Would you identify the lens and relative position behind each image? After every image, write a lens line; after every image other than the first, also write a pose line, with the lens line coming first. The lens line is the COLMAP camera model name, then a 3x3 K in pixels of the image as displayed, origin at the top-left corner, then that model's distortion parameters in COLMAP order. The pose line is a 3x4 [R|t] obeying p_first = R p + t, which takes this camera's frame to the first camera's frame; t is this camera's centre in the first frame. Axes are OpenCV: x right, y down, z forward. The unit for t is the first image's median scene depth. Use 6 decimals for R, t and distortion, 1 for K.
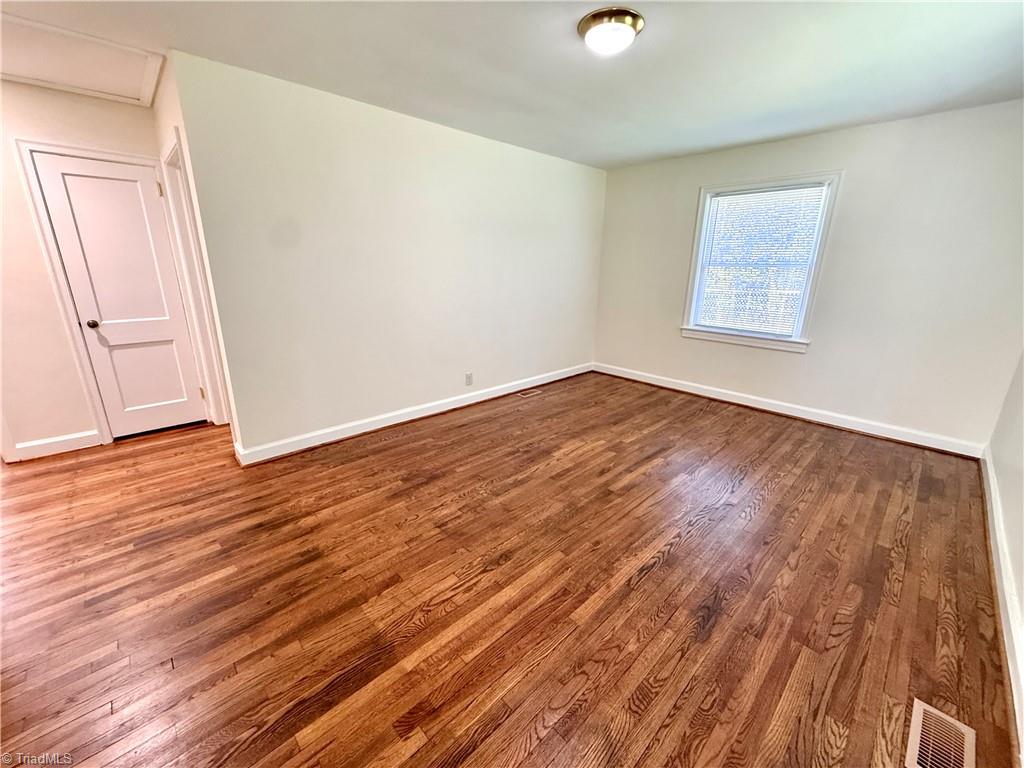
lens RADIAL K [[409.0, 0, 509.3], [0, 409.0, 384.6], [0, 0, 1]] dist [0.000484, -0.000127]
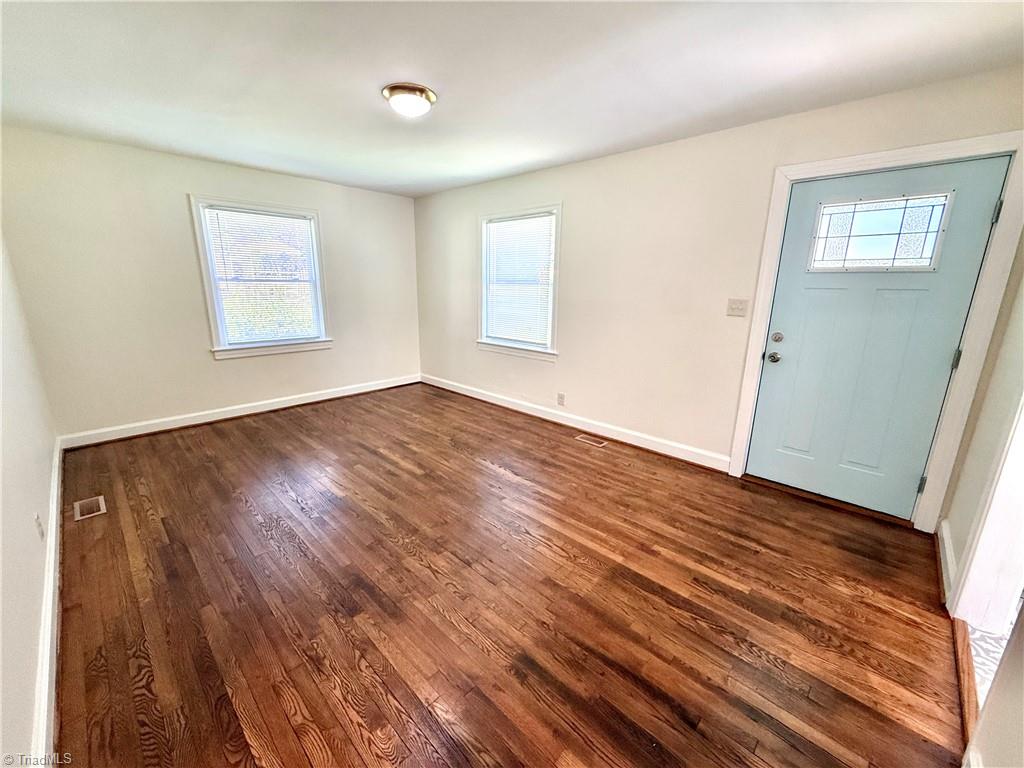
lens RADIAL K [[409.0, 0, 509.3], [0, 409.0, 384.6], [0, 0, 1]] dist [0.000484, -0.000127]
pose [[-0.047944, -0.257925, 0.964975, -0.830851], [0.267287, 0.927541, 0.261200, -0.223075], [-0.962424, 0.270448, 0.024470, 0.650887]]
